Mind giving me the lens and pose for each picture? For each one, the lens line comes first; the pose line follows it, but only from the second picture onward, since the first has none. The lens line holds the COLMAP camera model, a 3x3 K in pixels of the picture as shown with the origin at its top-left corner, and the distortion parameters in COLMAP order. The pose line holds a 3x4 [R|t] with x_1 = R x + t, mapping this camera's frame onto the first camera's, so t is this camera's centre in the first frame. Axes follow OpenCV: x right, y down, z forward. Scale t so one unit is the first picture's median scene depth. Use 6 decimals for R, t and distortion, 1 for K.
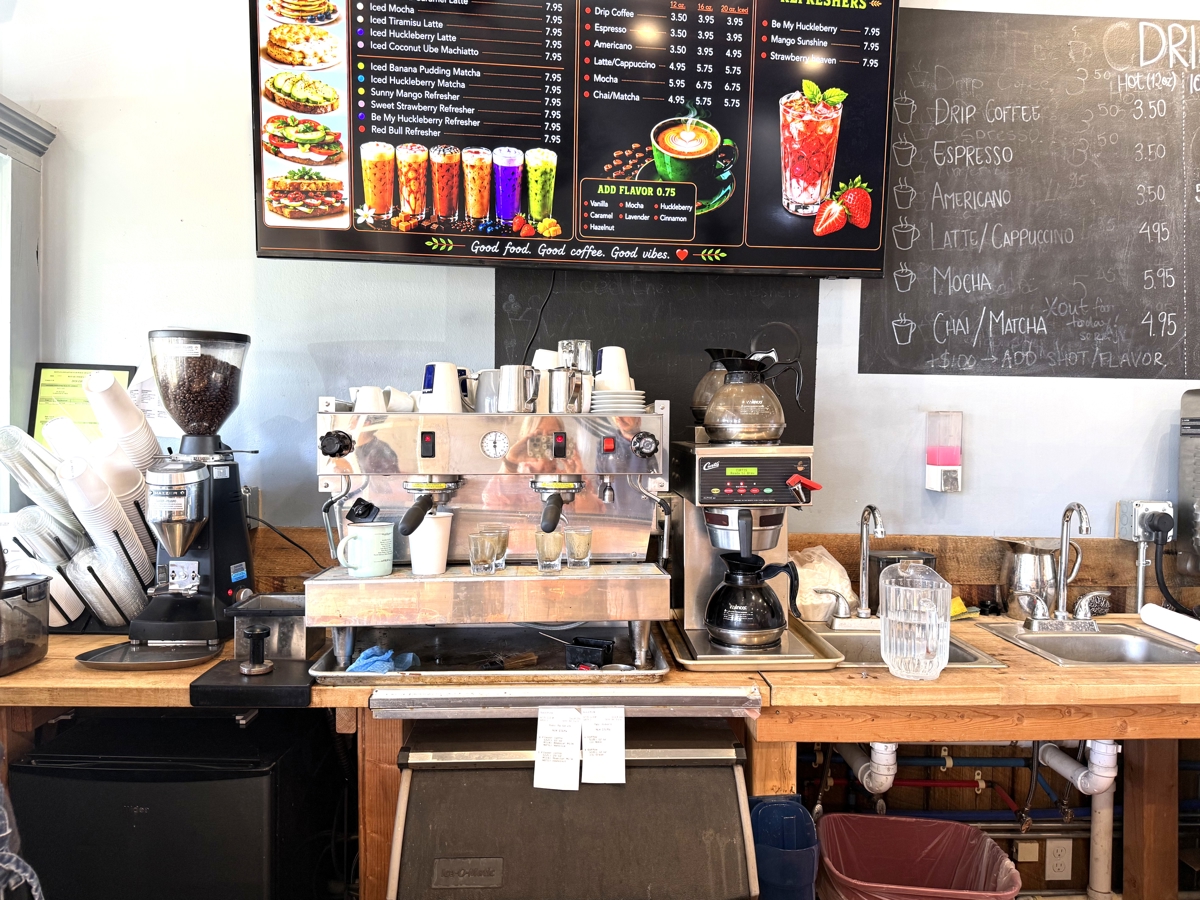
lens RADIAL K [[861.6, 0, 603.1], [0, 861.6, 441.1], [0, 0, 1]] dist [0.044391, -0.044016]
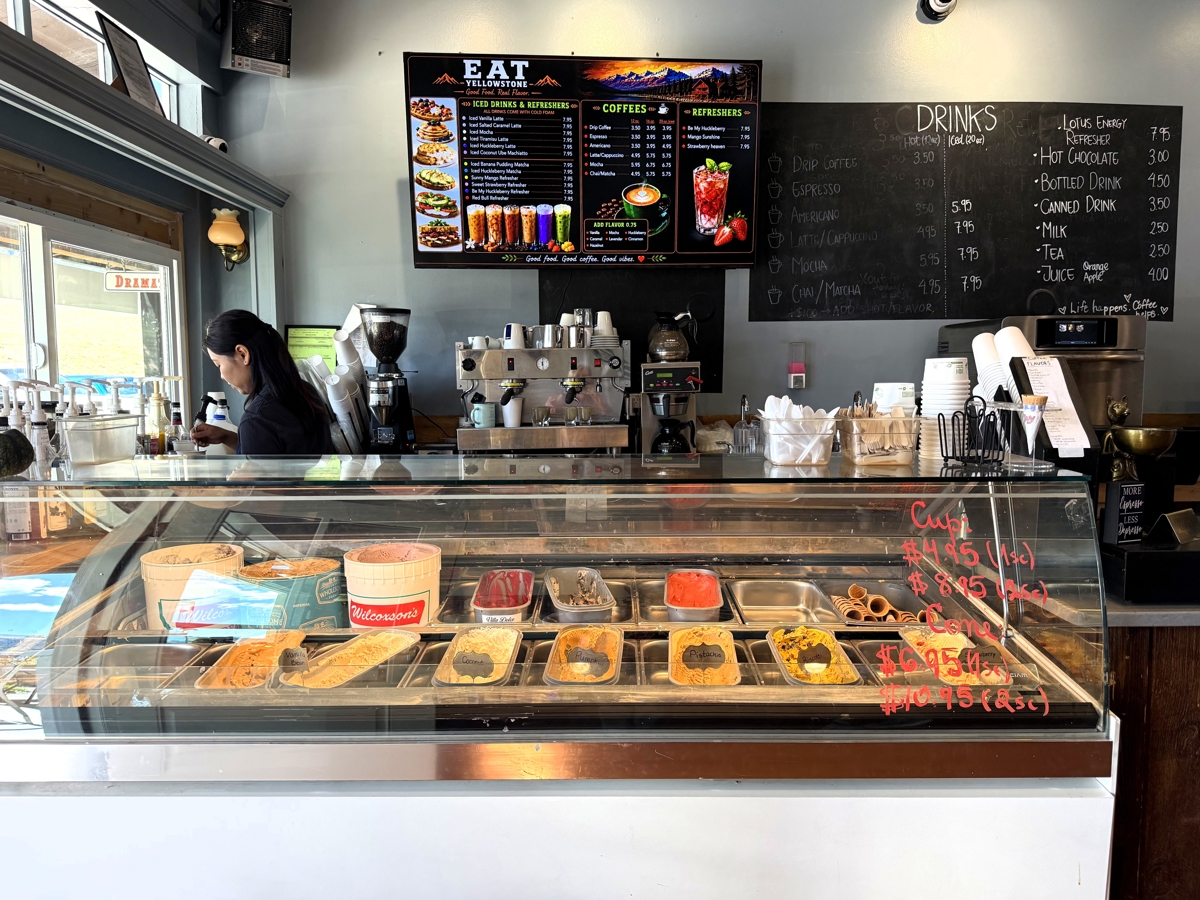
lens RADIAL K [[861.6, 0, 601.7], [0, 861.6, 460.1], [0, 0, 1]] dist [0.044391, -0.044016]
pose [[0.998681, -0.014646, -0.049212, 0.094945], [0.019373, 0.995097, 0.096986, 0.029595], [0.047550, -0.097811, 0.994068, -0.883854]]
